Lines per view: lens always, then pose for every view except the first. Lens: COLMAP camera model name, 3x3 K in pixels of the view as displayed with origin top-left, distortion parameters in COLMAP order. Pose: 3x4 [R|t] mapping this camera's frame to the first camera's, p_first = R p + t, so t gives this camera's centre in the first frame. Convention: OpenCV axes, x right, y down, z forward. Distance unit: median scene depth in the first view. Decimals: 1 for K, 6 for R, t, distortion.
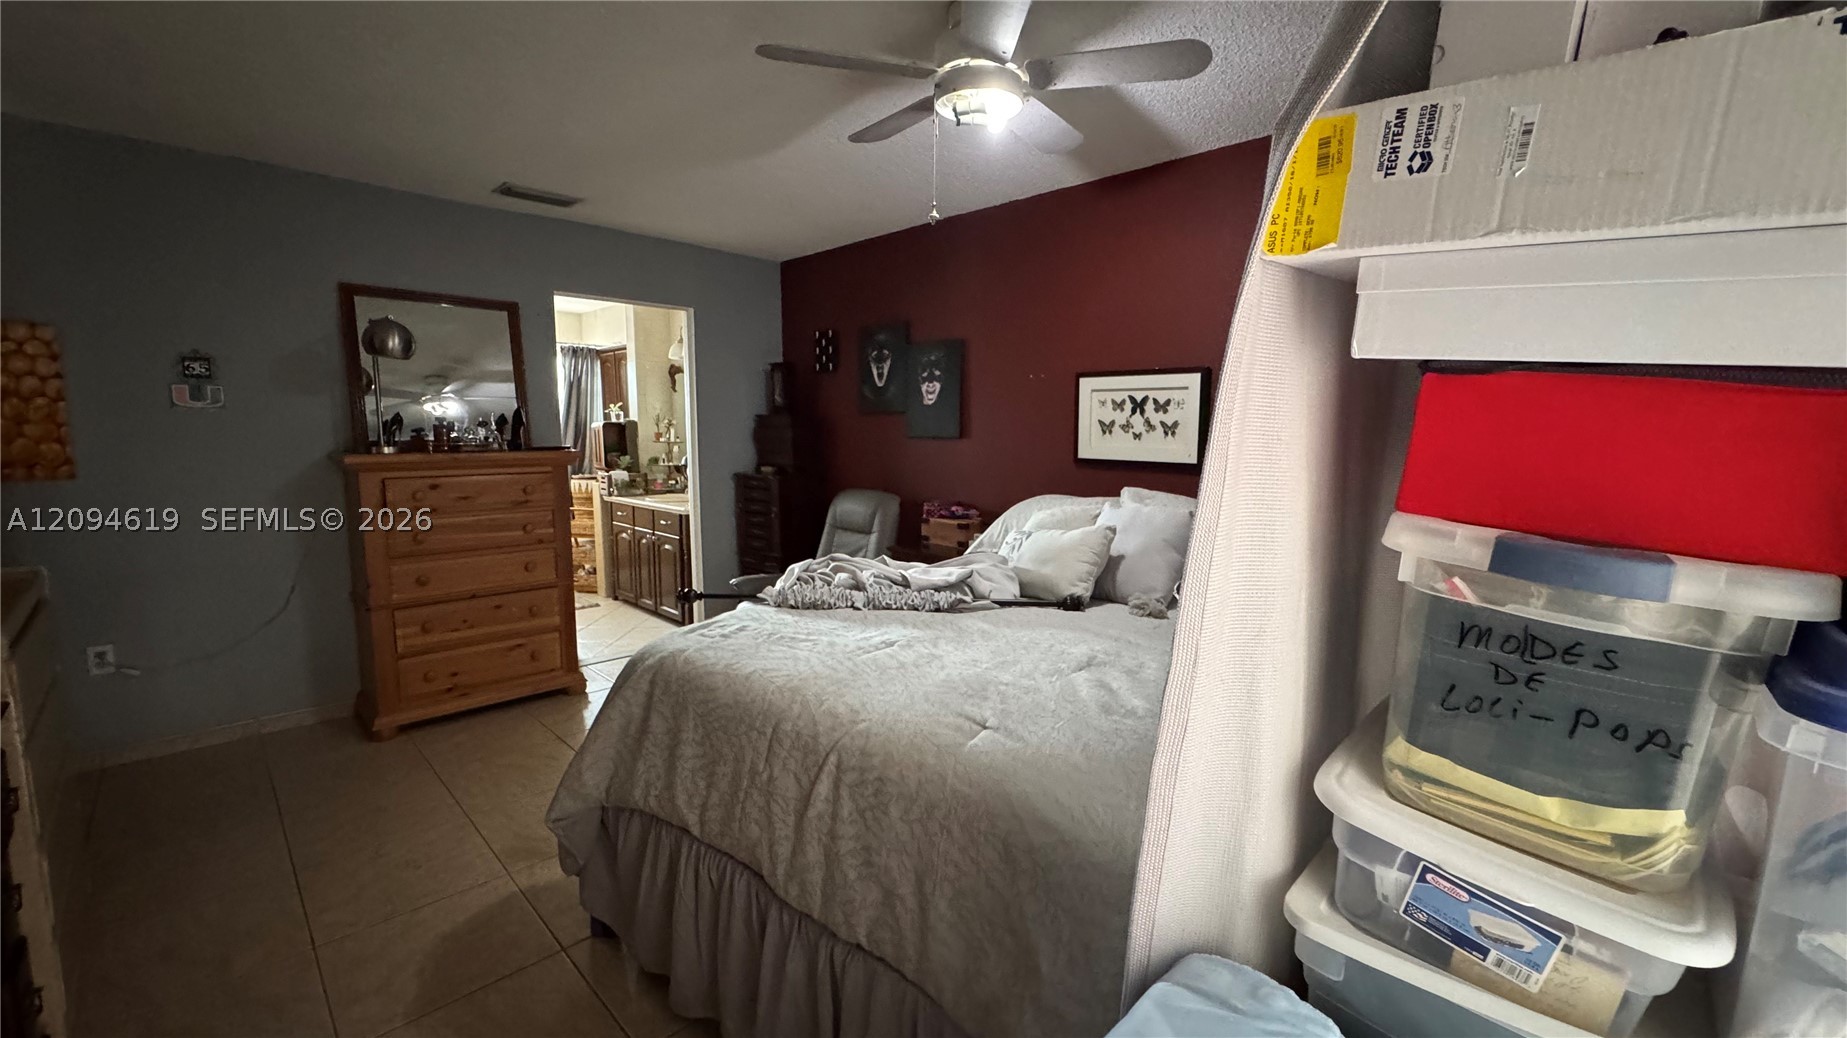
lens RADIAL K [[735.1, 0, 917.4], [0, 735.1, 525.7], [0, 0, 1]] dist [-0.000378, 0.000068]
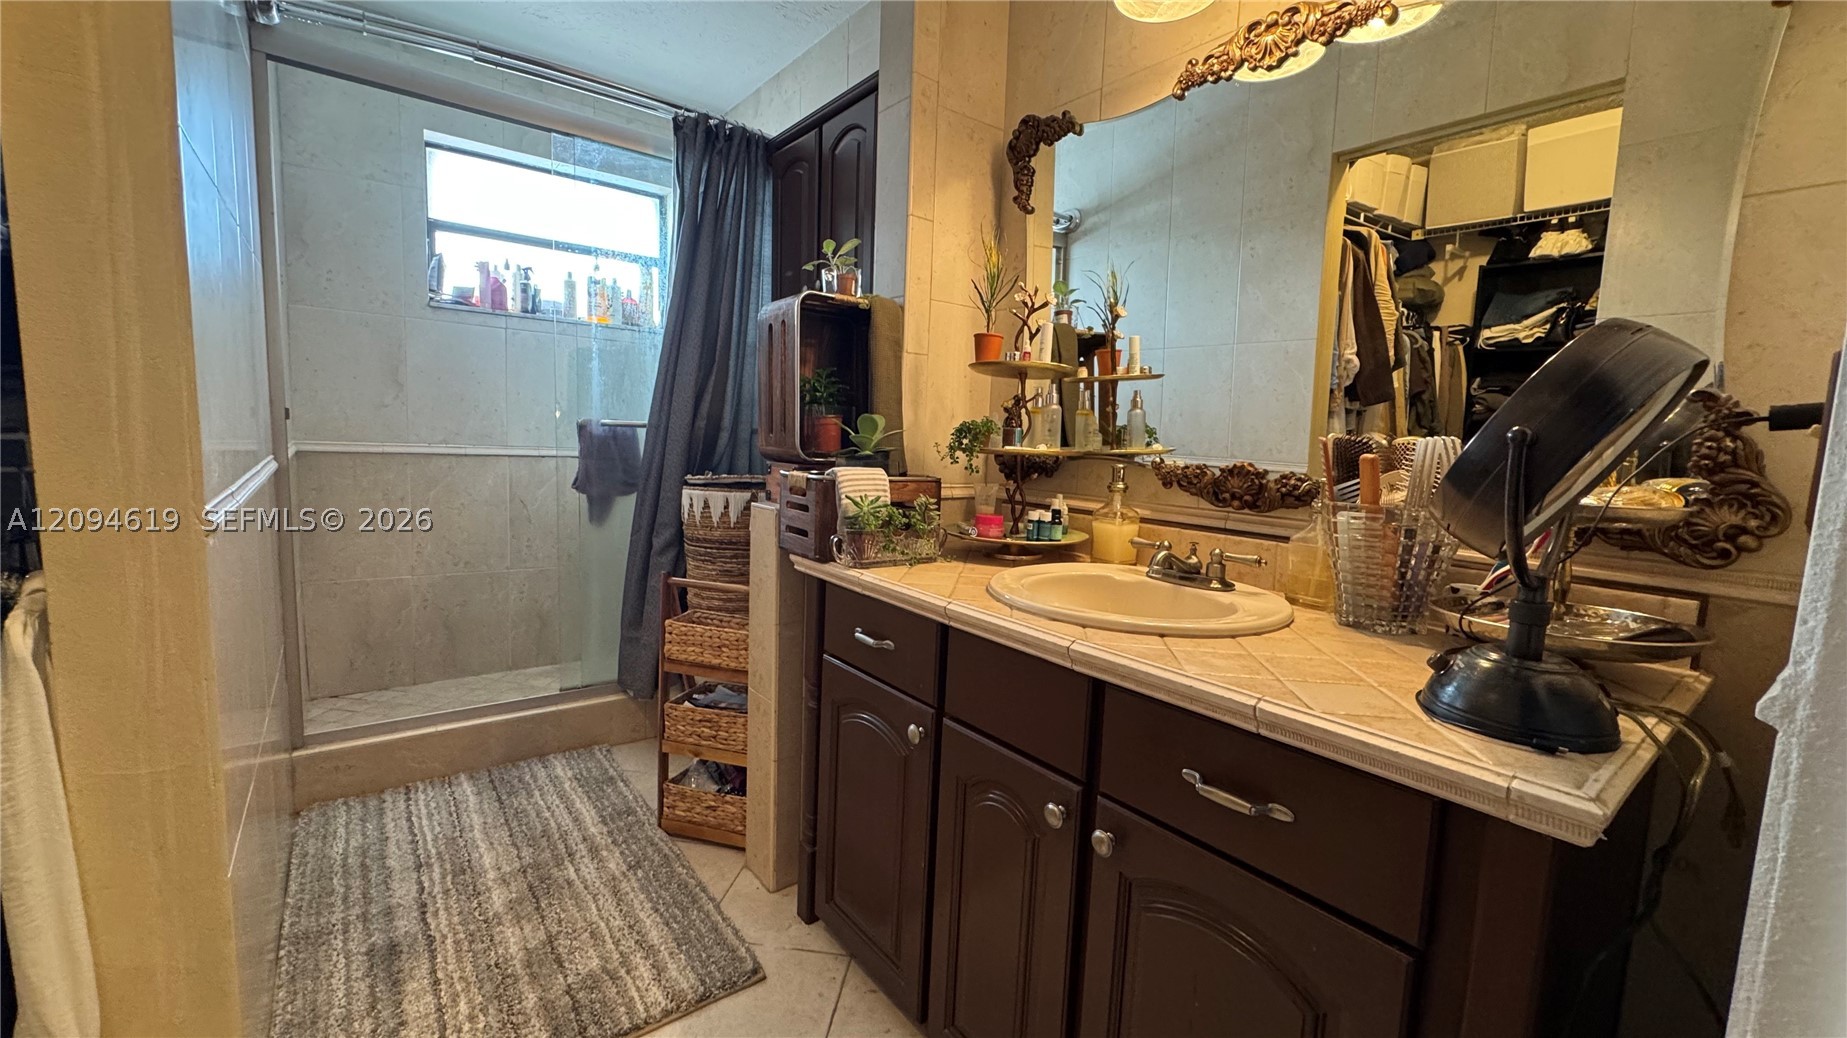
lens RADIAL K [[735.1, 0, 928.4], [0, 735.1, 511.6], [0, 0, 1]] dist [-0.000378, 0.000068]
pose [[0.992326, 0.038752, -0.117421, -0.333694], [-0.042280, 0.998722, -0.027704, -0.049547], [0.116197, 0.032456, 0.992696, 0.708379]]
